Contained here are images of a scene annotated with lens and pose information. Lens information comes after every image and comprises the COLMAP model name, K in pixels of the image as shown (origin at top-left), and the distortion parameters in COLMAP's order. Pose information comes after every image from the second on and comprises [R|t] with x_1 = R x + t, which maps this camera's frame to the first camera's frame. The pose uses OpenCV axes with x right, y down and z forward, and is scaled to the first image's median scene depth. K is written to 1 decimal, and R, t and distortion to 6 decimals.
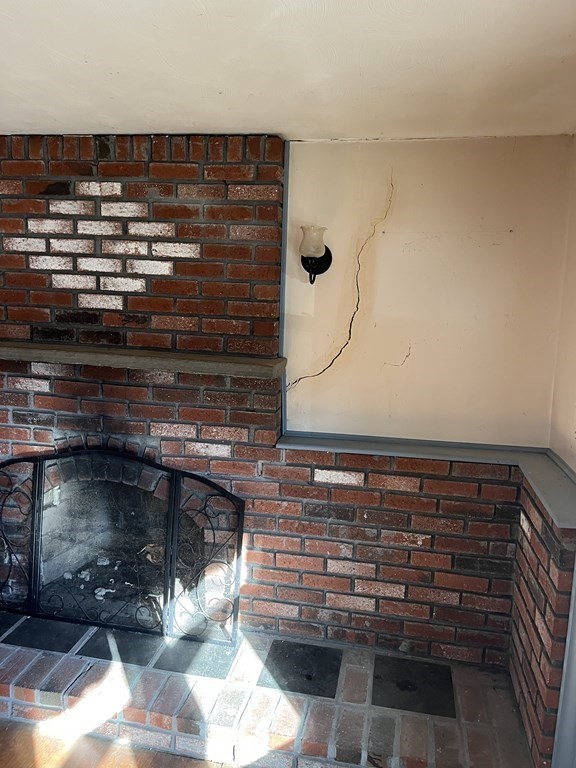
lens RADIAL K [[580.8, 0, 292.1], [0, 580.8, 382.6], [0, 0, 1]] dist [0.009872, -0.024767]
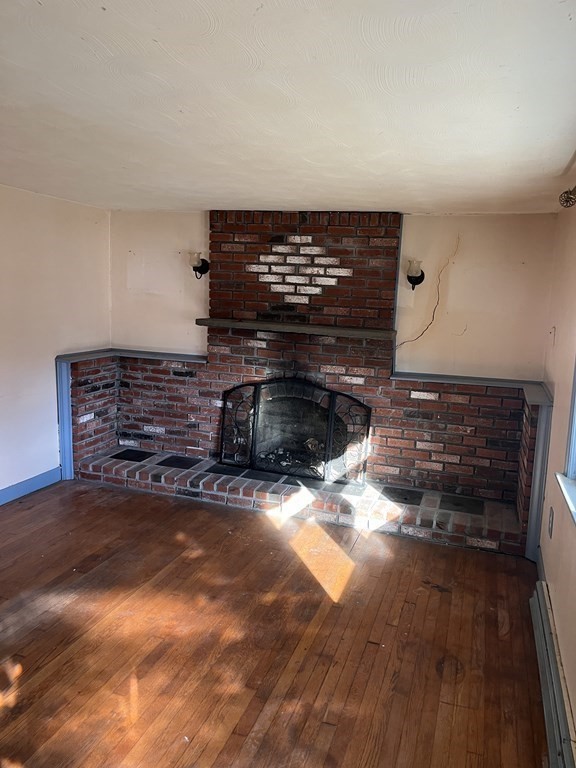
lens RADIAL K [[580.8, 0, 284.6], [0, 580.8, 388.2], [0, 0, 1]] dist [0.009872, -0.024767]
pose [[0.989866, 0.027756, -0.139264, -0.101309], [-0.024998, 0.999456, 0.021516, 0.109857], [0.139785, -0.017817, 0.990022, -0.875202]]
